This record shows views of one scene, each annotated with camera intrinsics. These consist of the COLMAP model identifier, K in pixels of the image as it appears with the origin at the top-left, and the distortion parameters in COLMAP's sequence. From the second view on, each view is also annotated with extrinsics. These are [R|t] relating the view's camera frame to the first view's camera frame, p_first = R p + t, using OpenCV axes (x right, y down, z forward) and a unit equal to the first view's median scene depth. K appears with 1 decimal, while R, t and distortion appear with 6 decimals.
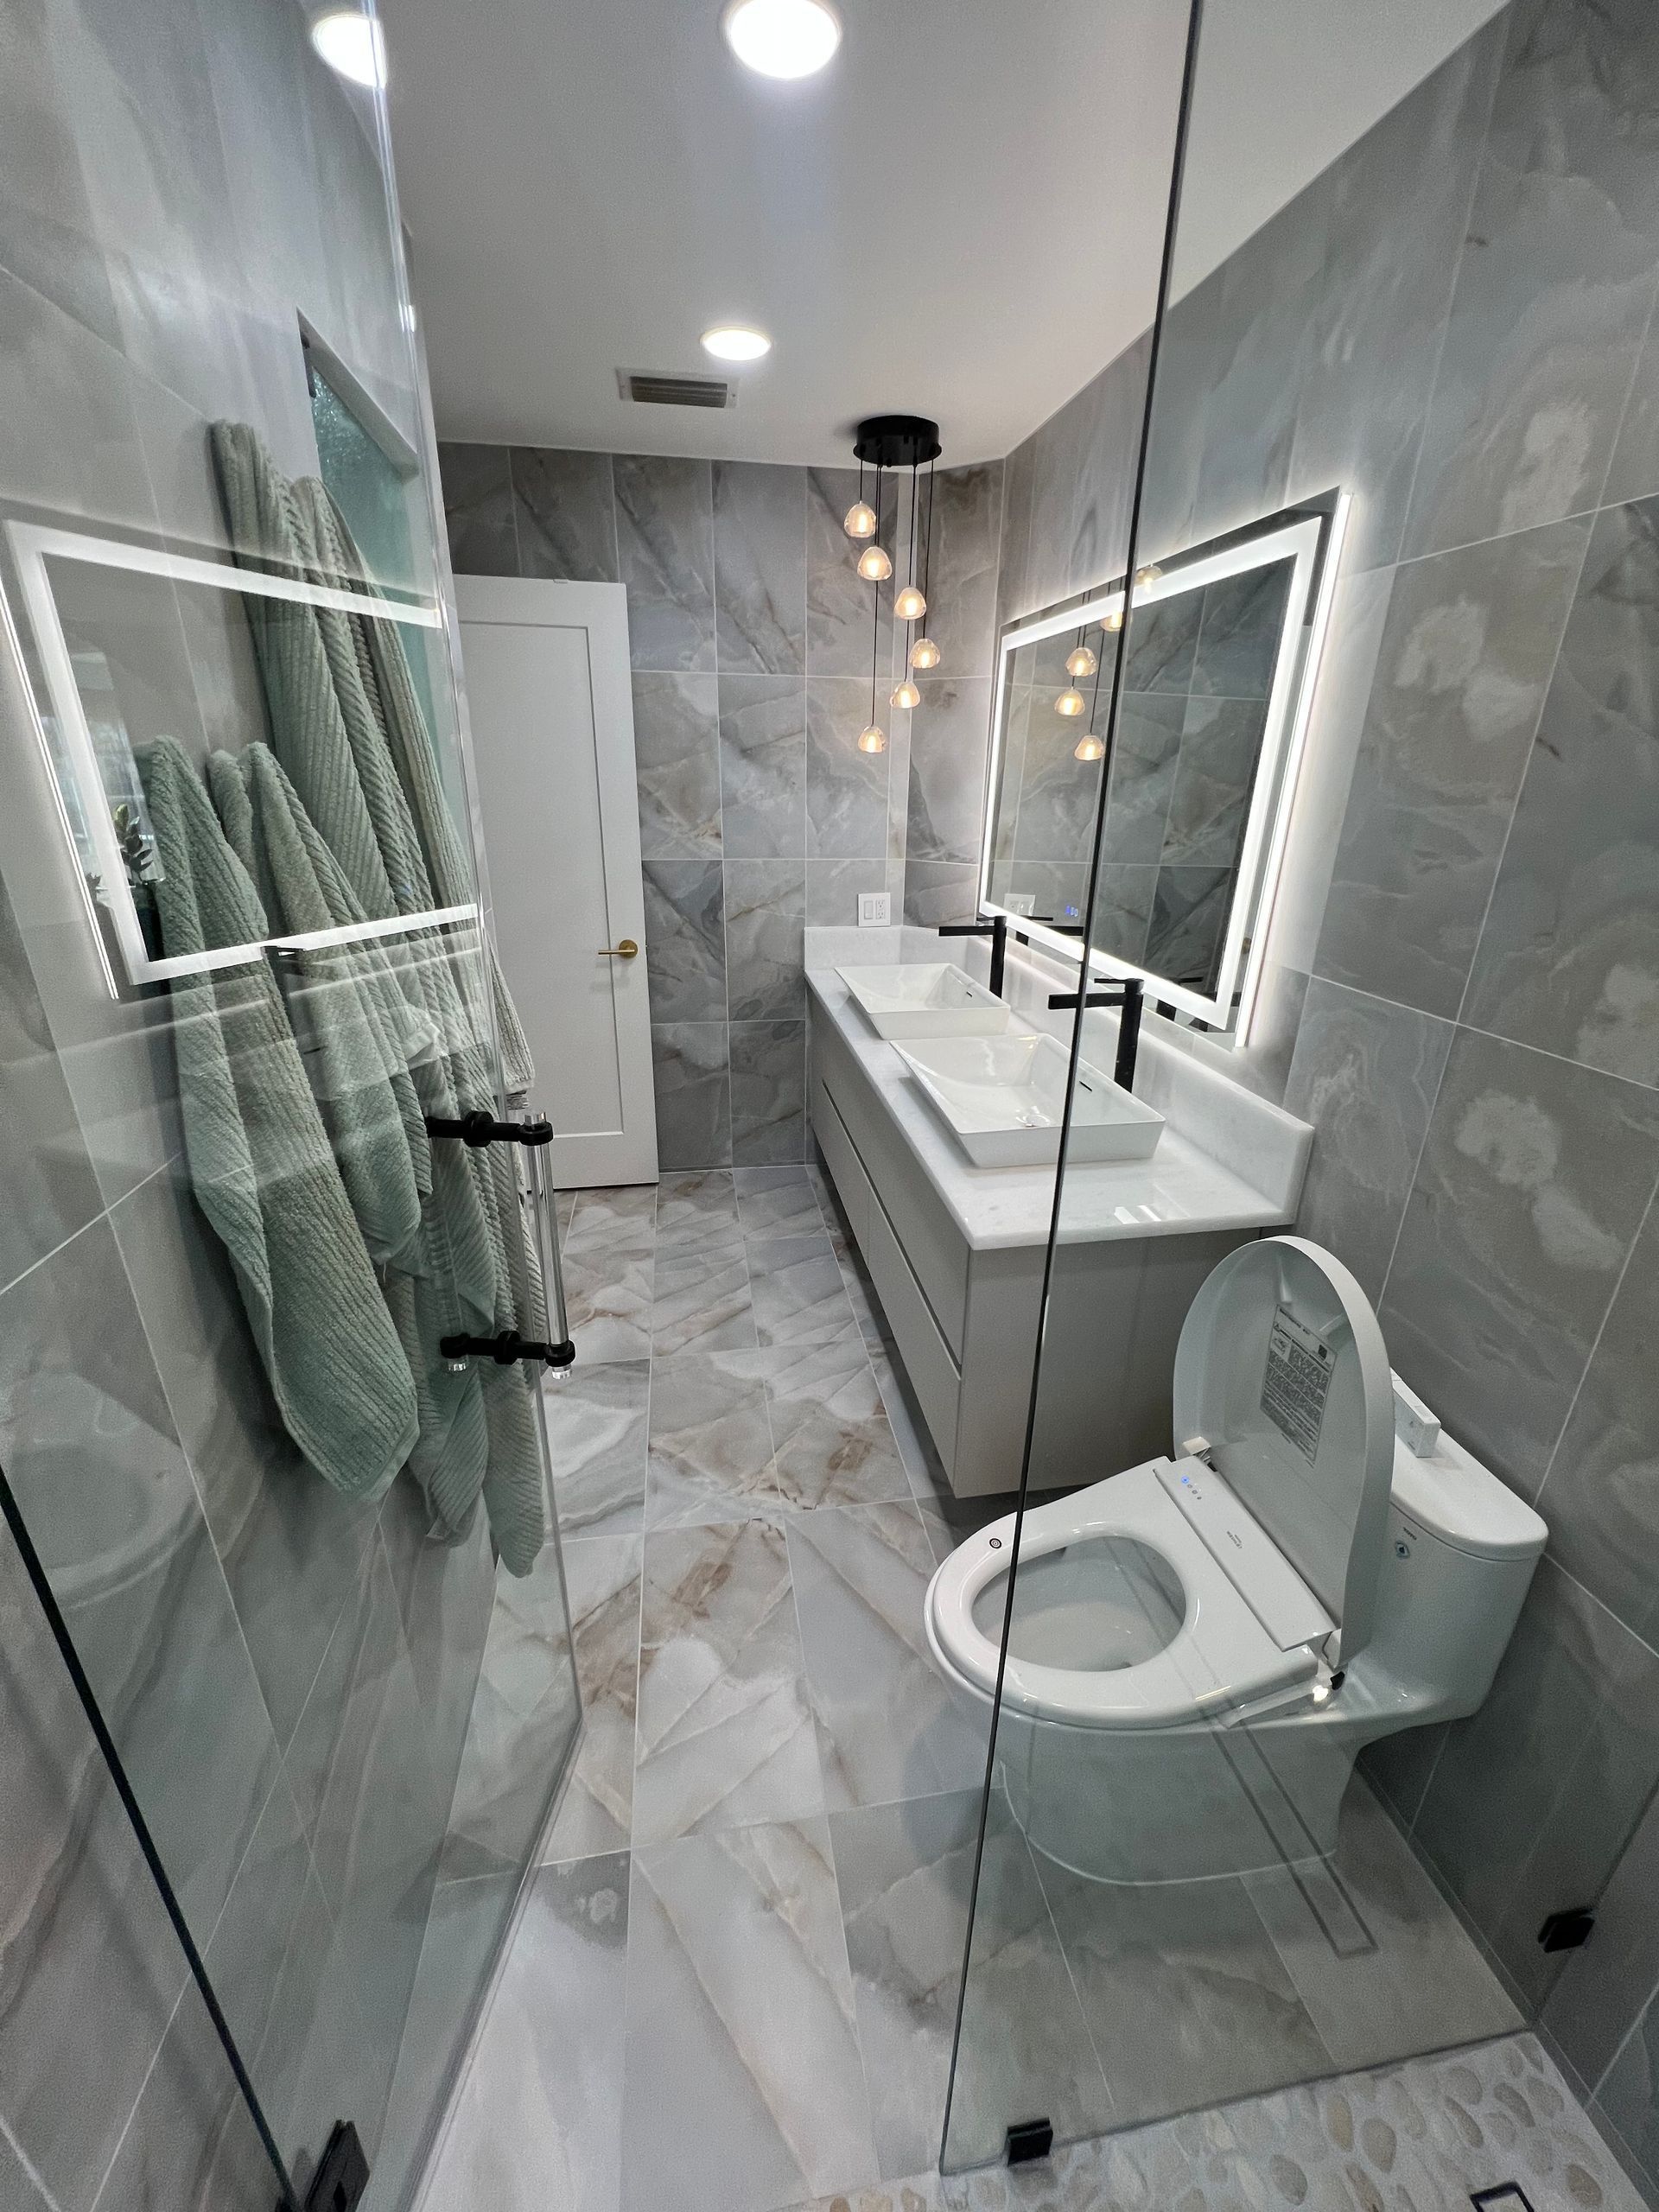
lens RADIAL K [[885.5, 0, 834.2], [0, 885.5, 1107.6], [0, 0, 1]] dist [-0.003485, 0.000180]
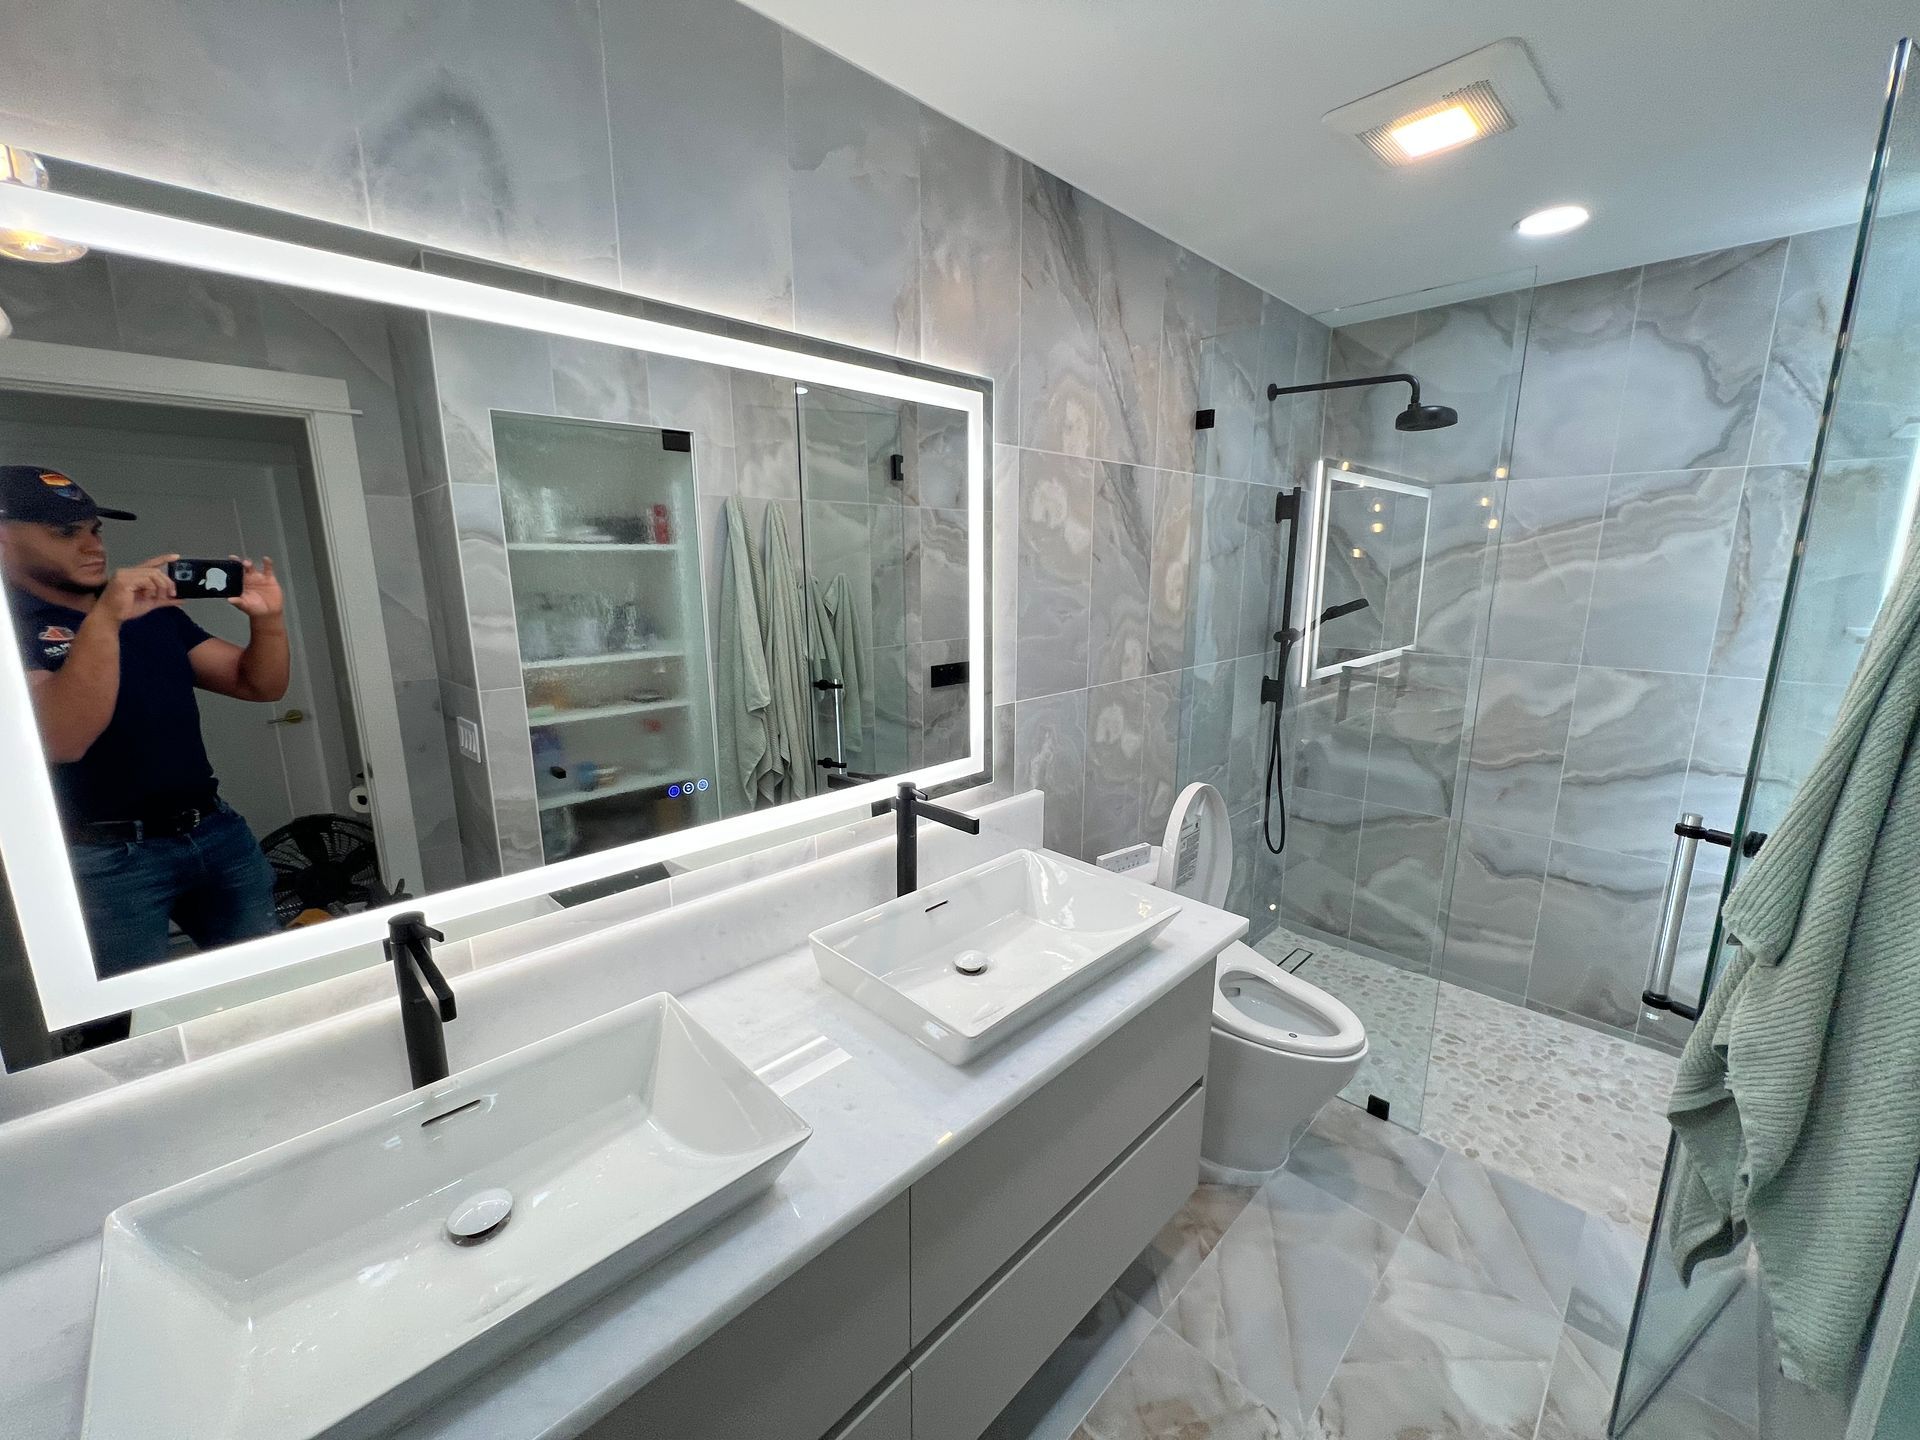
lens RADIAL K [[768.6, 0, 956.1], [0, 768.6, 715.1], [0, 0, 1]] dist [-0.003485, 0.000180]
pose [[-0.576855, -0.177902, 0.797238, -0.437307], [0.285515, 0.870520, 0.400844, -0.690372], [-0.765323, 0.458853, -0.451370, 1.709918]]
